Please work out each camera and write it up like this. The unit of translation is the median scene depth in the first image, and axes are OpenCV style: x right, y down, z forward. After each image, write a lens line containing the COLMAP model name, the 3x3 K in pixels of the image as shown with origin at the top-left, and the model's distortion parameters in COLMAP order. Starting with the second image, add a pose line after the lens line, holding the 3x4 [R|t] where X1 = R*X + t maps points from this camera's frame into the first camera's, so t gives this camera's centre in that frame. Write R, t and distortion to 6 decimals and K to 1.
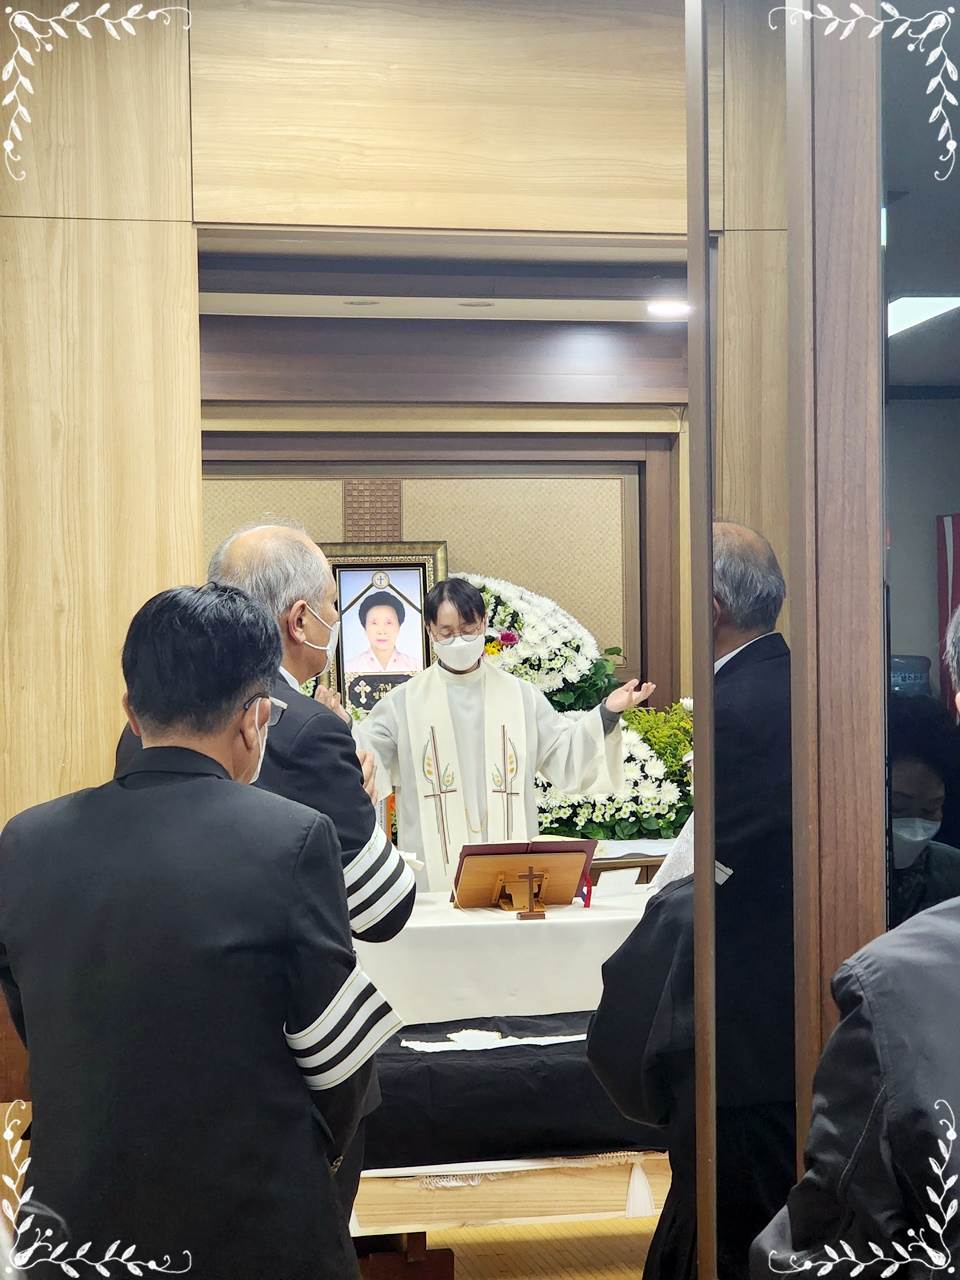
lens RADIAL K [[2459.4, 0, 498.6], [0, 2459.4, 649.5], [0, 0, 1]] dist [-0.026812, 0.000000]
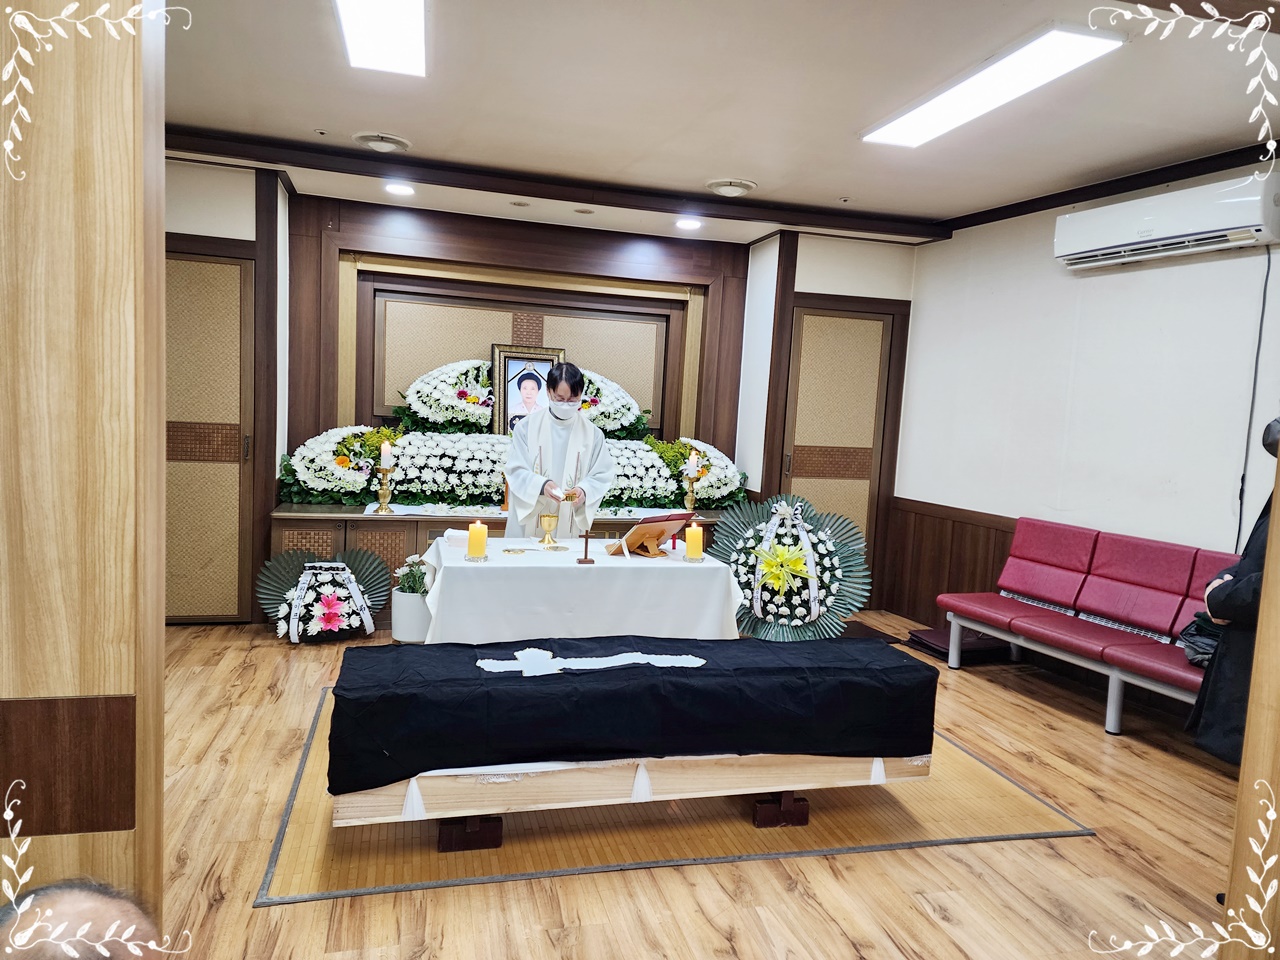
lens RADIAL K [[852.6, 0, 636.8], [0, 852.6, 478.7], [0, 0, 1]] dist [0.083996, -0.074178]
pose [[0.997494, 0.059719, 0.037945, 0.016423], [-0.061945, 0.996246, 0.060466, 0.014292], [-0.034192, -0.062665, 0.997449, 0.332408]]
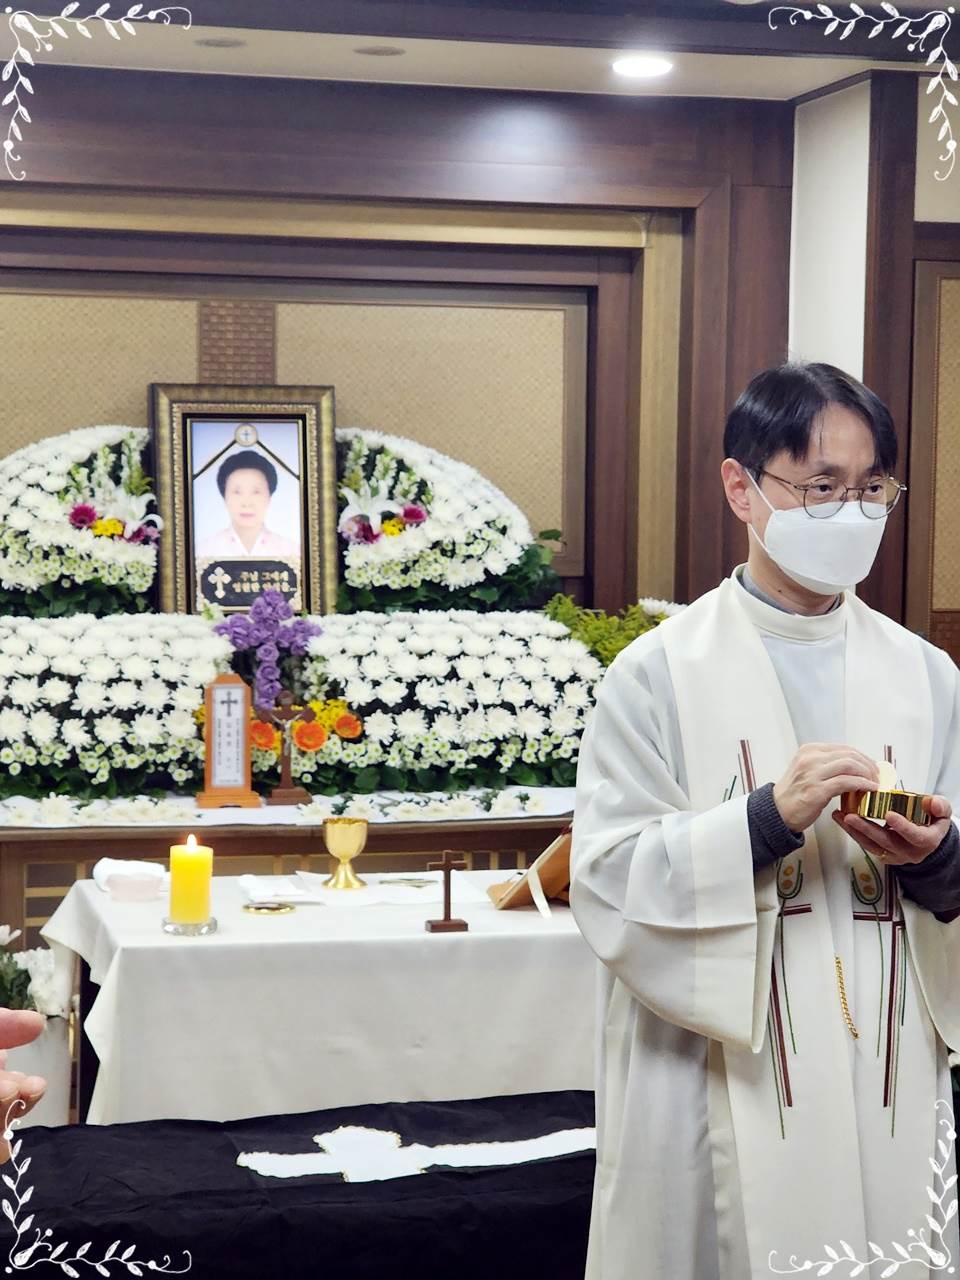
lens RADIAL K [[2459.4, 0, 389.0], [0, 2459.4, 611.1], [0, 0, 1]] dist [-0.026812, 0.000000]
pose [[0.999847, 0.017465, -0.000717, -0.002512], [-0.017437, 0.999443, 0.028461, 0.003670], [0.001214, -0.028444, 0.999595, 0.250074]]
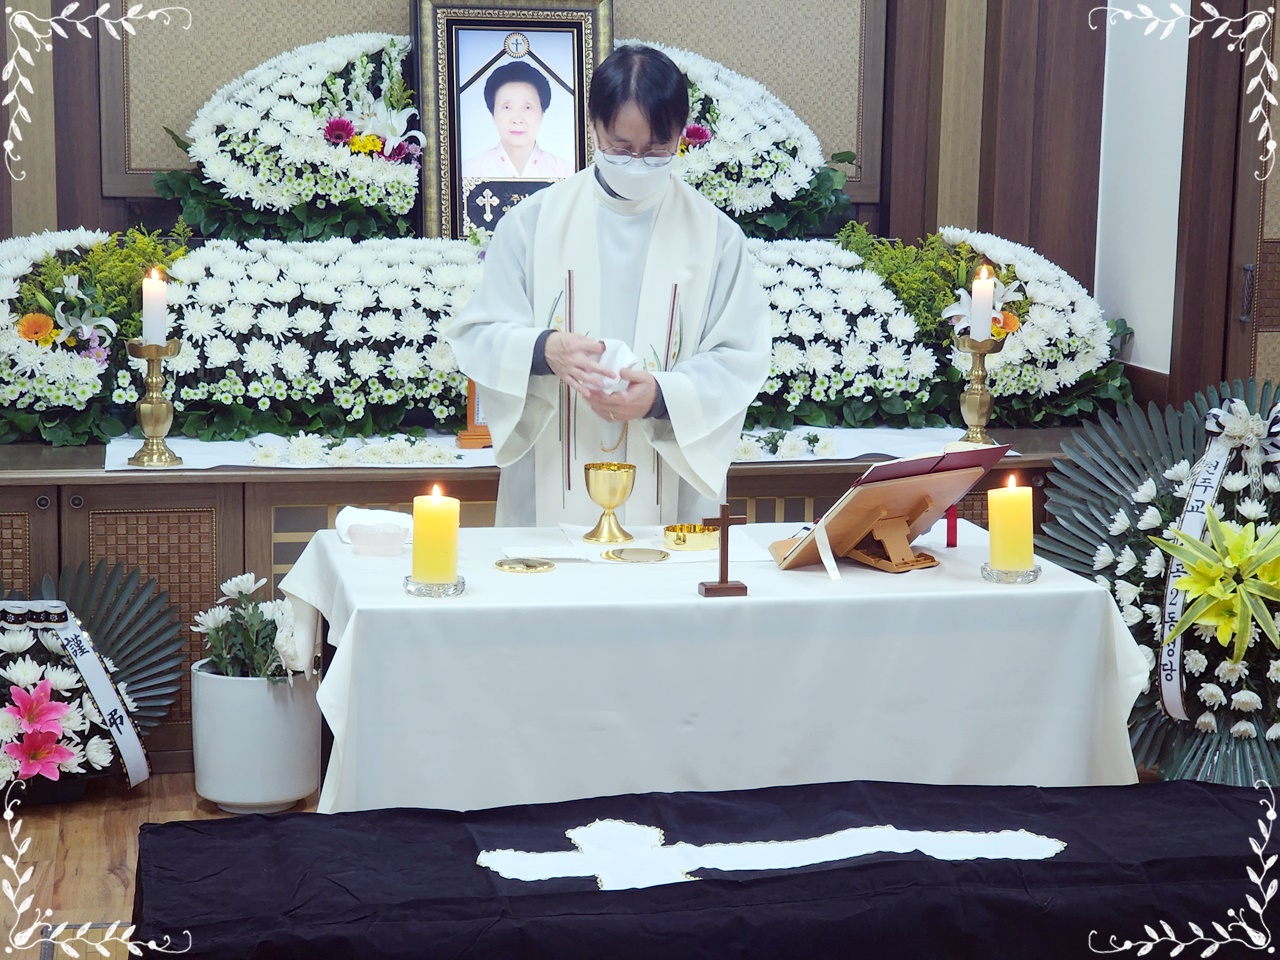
lens RADIAL K [[2459.4, 0, 640.1], [0, 2459.4, 452.6], [0, 0, 1]] dist [-0.026812, 0.000000]
pose [[0.999483, 0.028695, -0.014512, 0.000636], [-0.026841, 0.993013, 0.114908, 0.005785], [0.017708, -0.114460, 0.993270, 0.303095]]
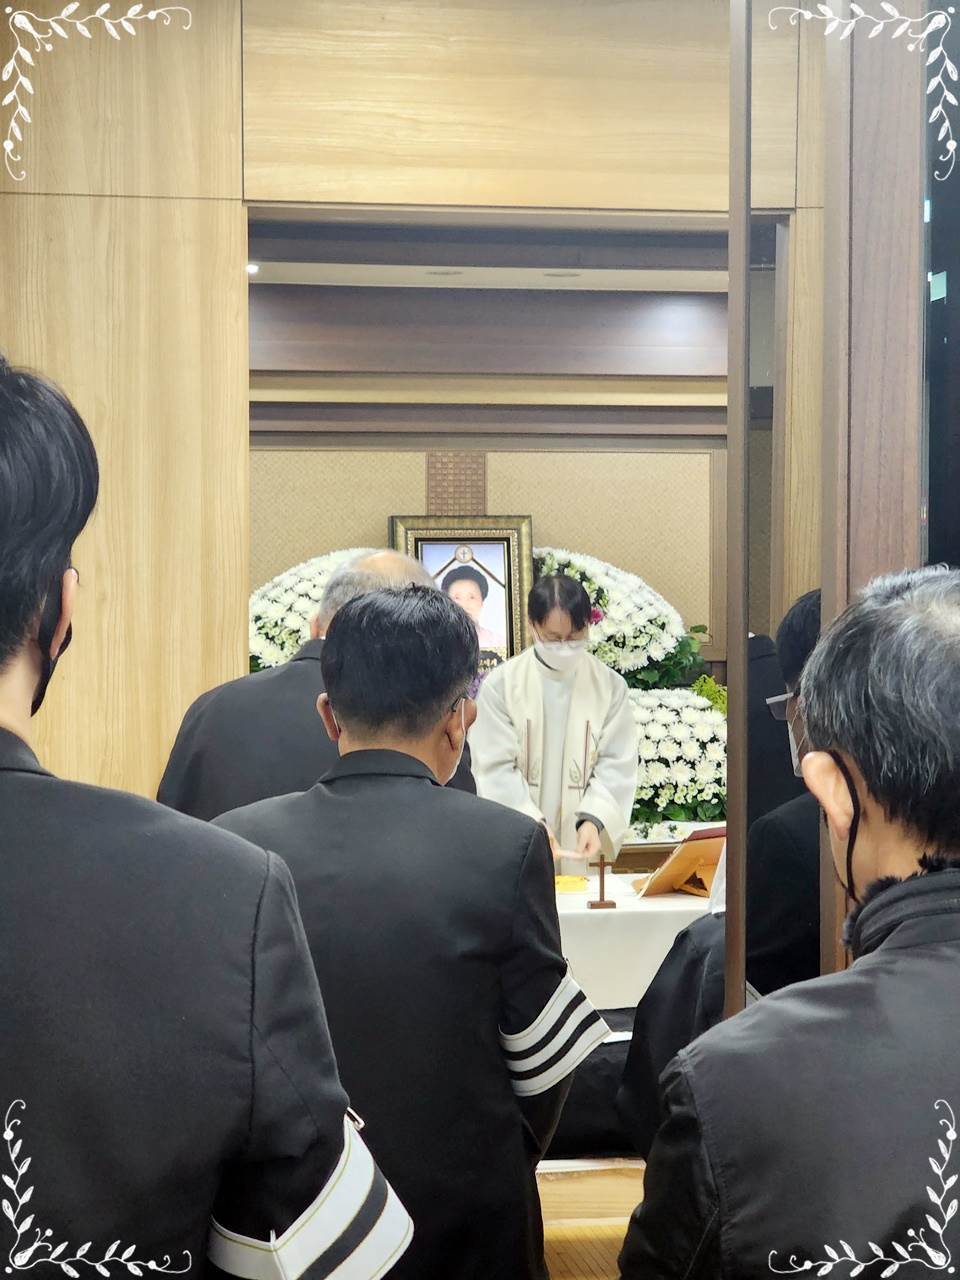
lens RADIAL K [[2459.4, 0, 456.4], [0, 2459.4, 663.4], [0, 0, 1]] dist [-0.026812, 0.000000]
pose [[0.998044, 0.012903, -0.061177, 0.010367], [-0.011568, 0.999688, 0.022131, -0.006449], [0.061444, -0.021380, 0.997882, 0.015462]]
